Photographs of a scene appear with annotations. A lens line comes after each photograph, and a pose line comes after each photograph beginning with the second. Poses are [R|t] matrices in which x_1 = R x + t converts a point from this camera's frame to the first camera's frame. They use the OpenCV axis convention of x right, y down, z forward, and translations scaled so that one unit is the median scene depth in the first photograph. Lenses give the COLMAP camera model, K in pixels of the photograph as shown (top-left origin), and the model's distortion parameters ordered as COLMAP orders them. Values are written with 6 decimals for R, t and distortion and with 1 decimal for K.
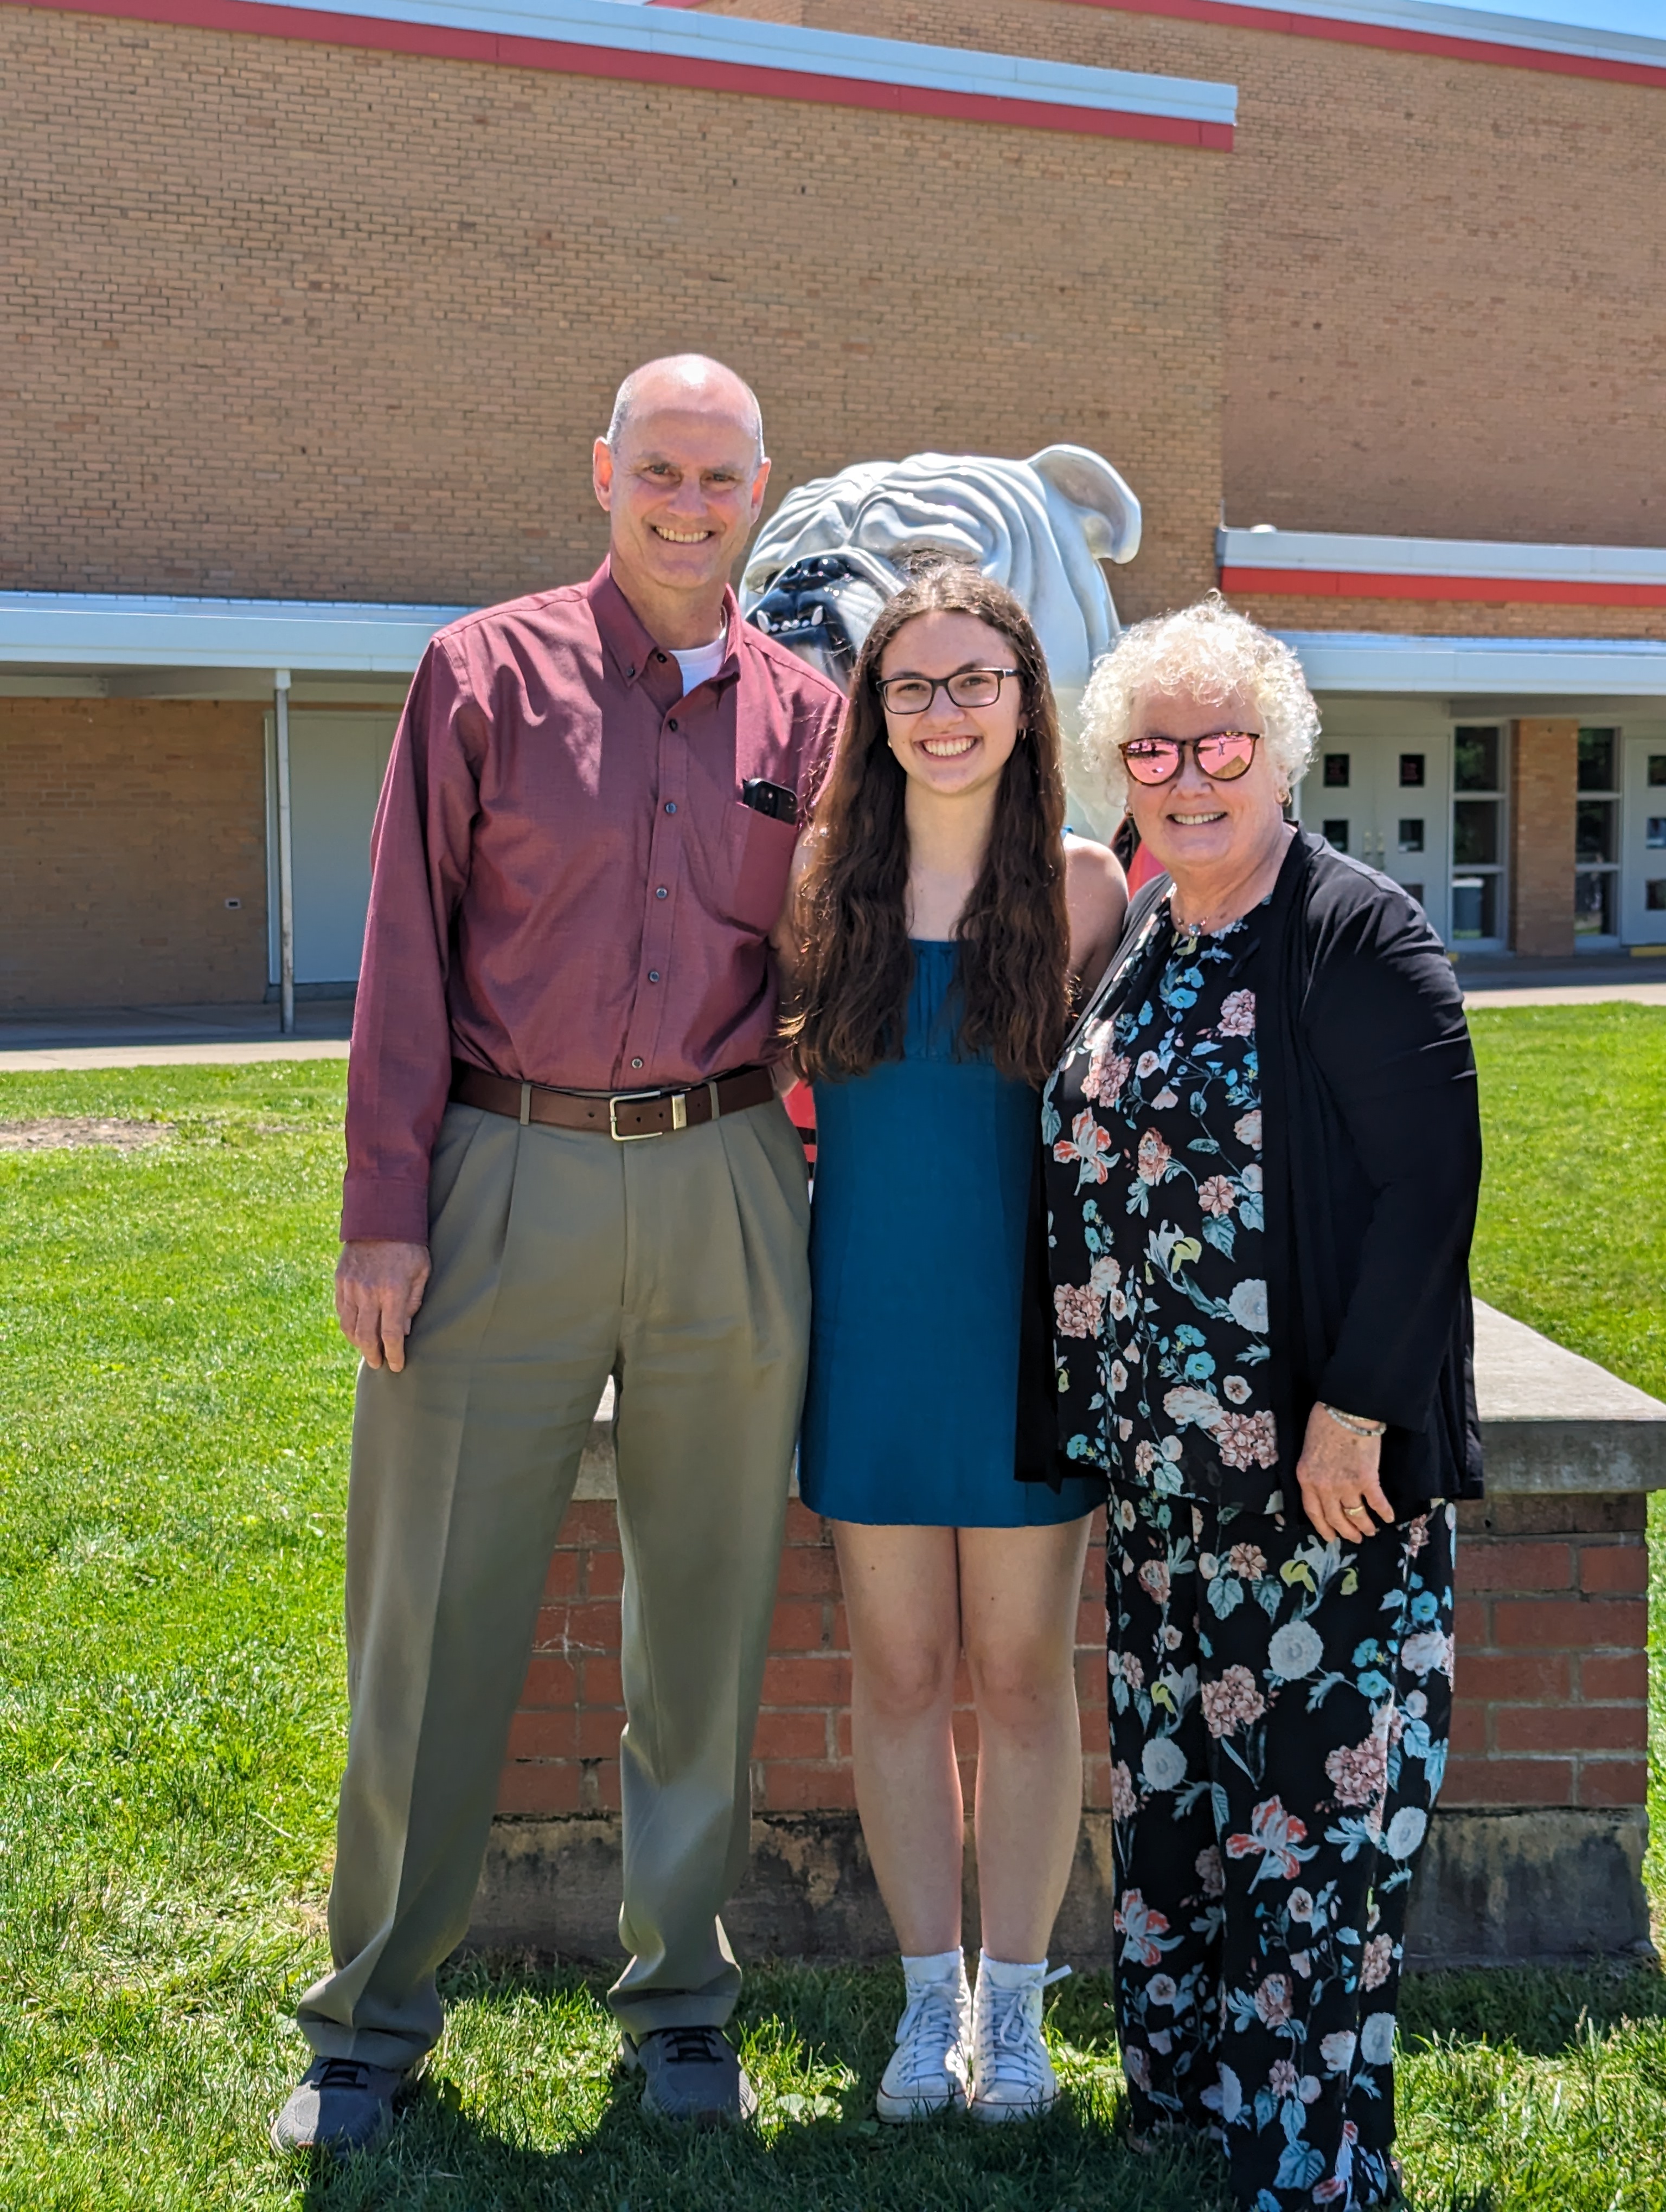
lens RADIAL K [[3570.7, 0, 835.2], [0, 3570.7, 1104.8], [0, 0, 1]] dist [0.032614, 0.000000]
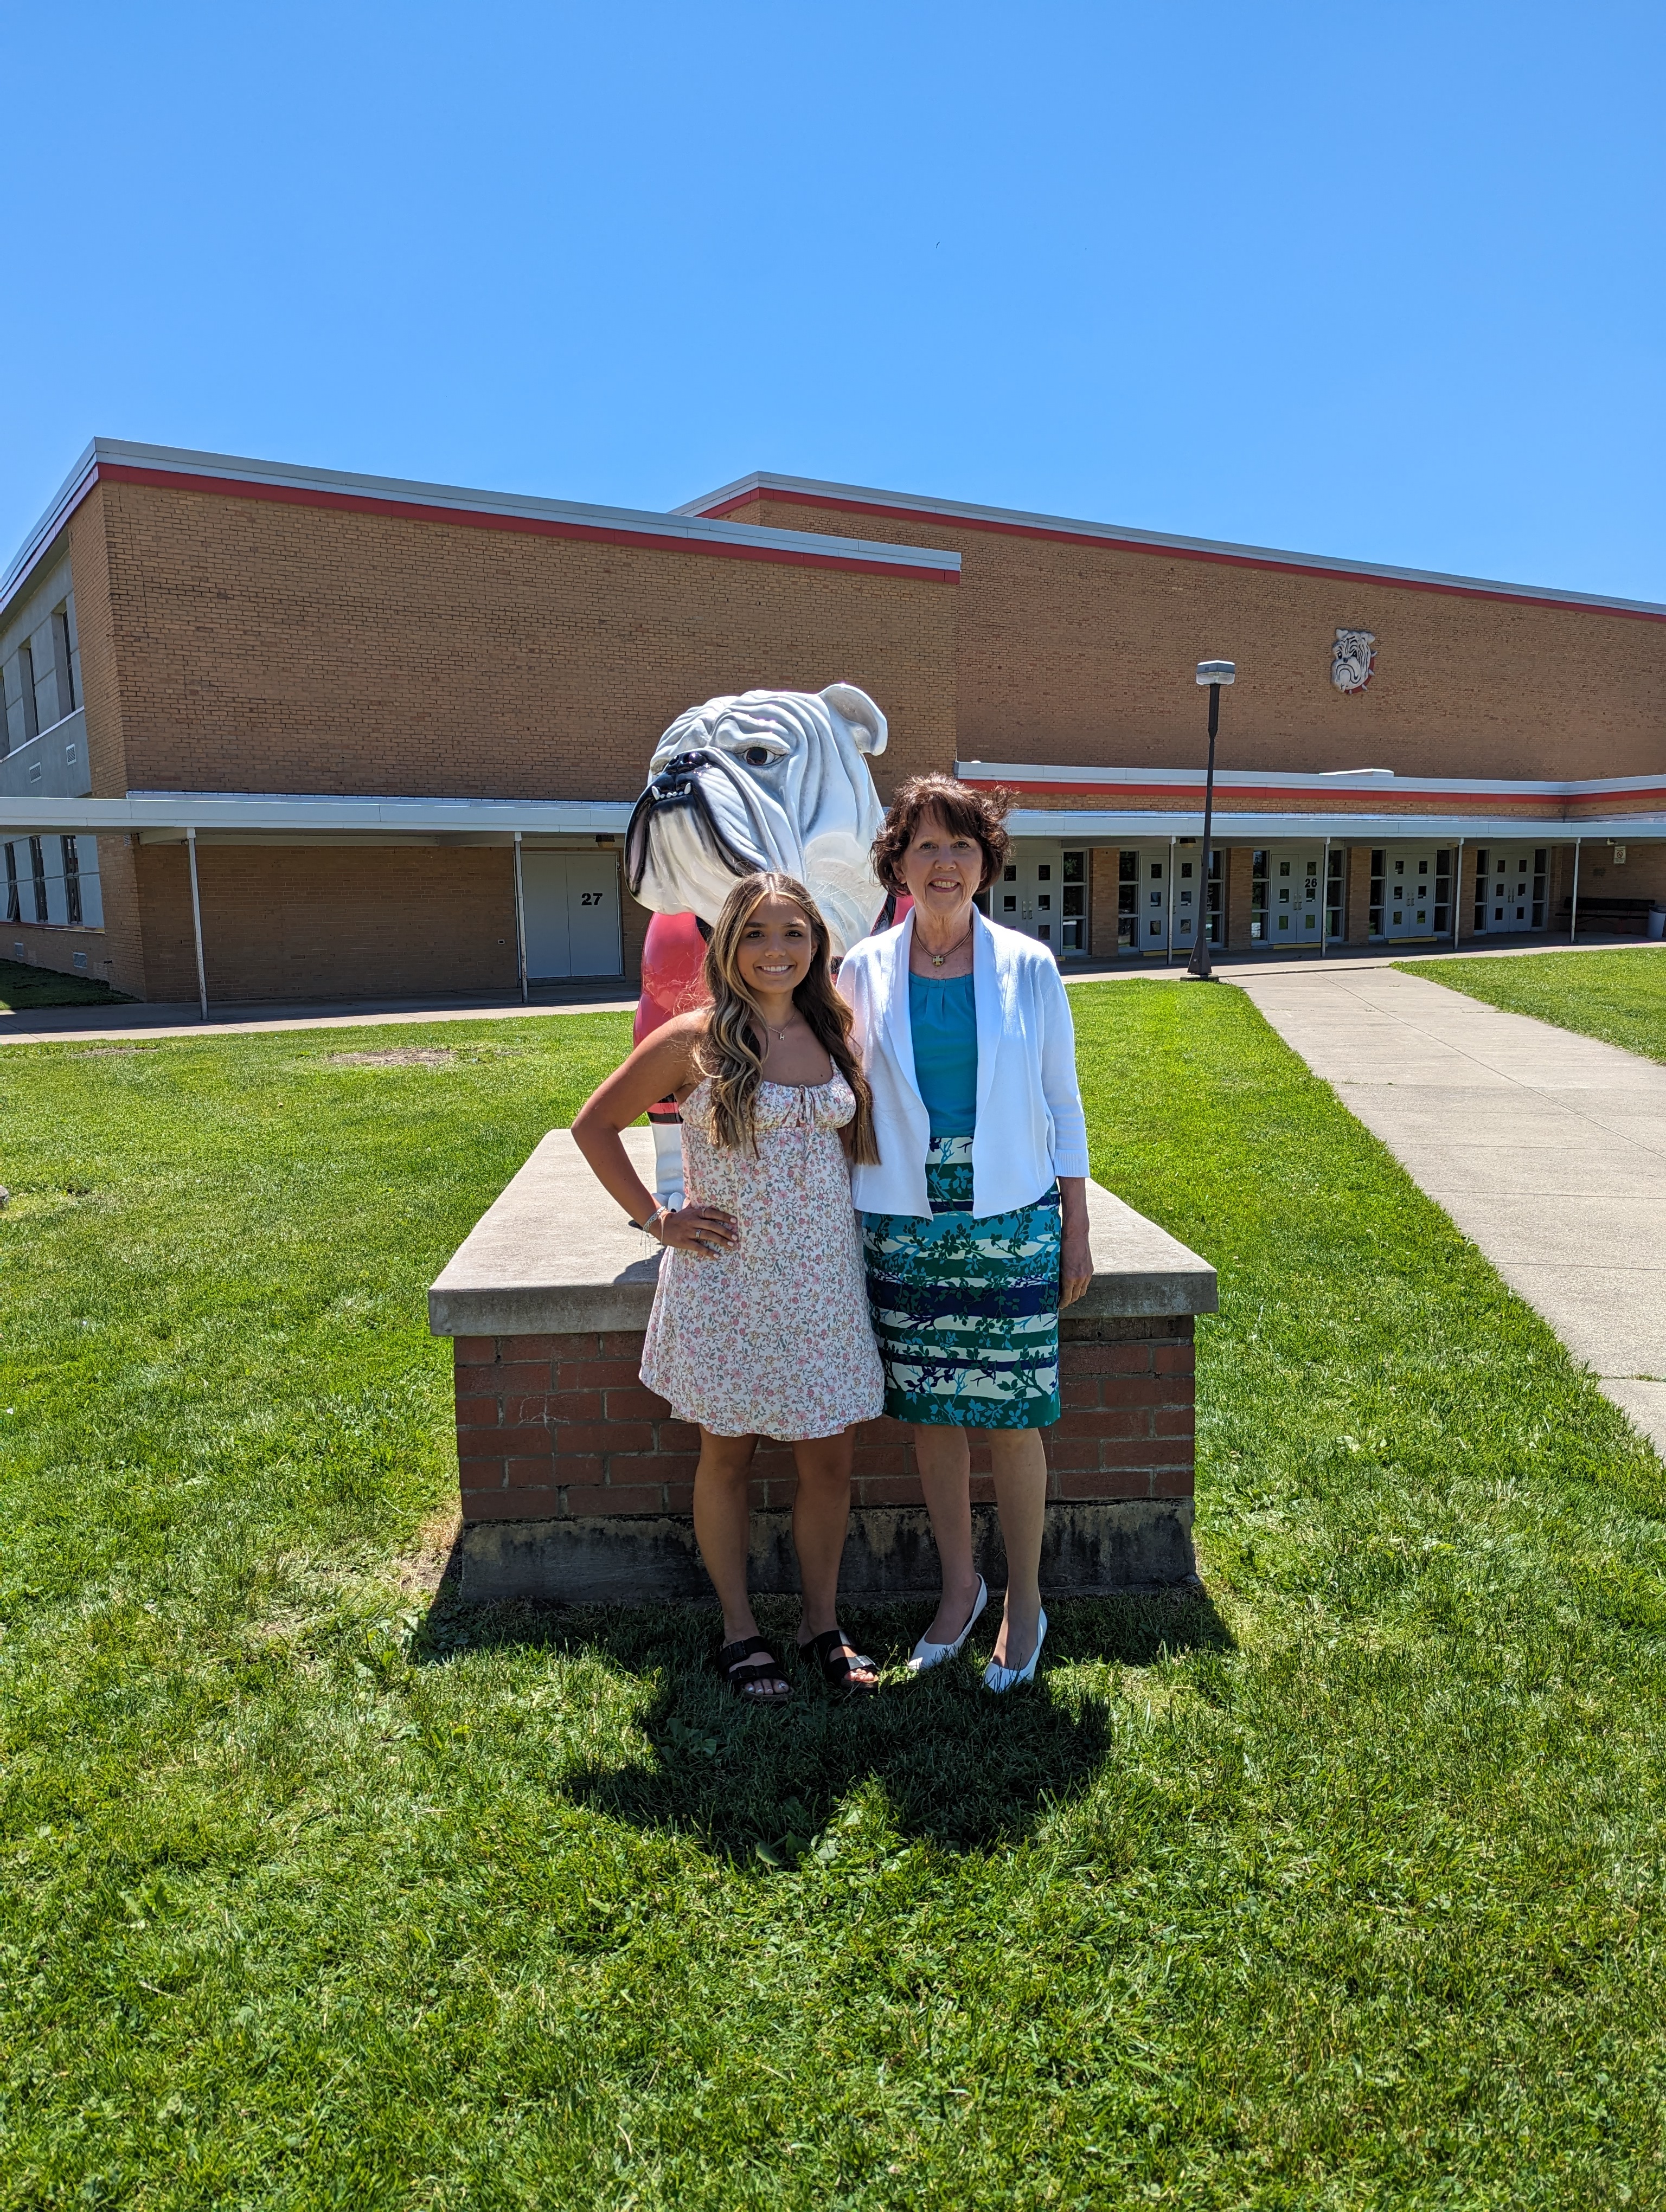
lens RADIAL K [[1533.7, 0, 827.4], [0, 1533.7, 1114.9], [0, 0, 1]] dist [0.034570, 0.000432]
pose [[0.999679, -0.016479, 0.019239, 0.040384], [0.015255, 0.997955, 0.062077, -0.028843], [-0.020223, -0.061764, 0.997886, 0.271878]]
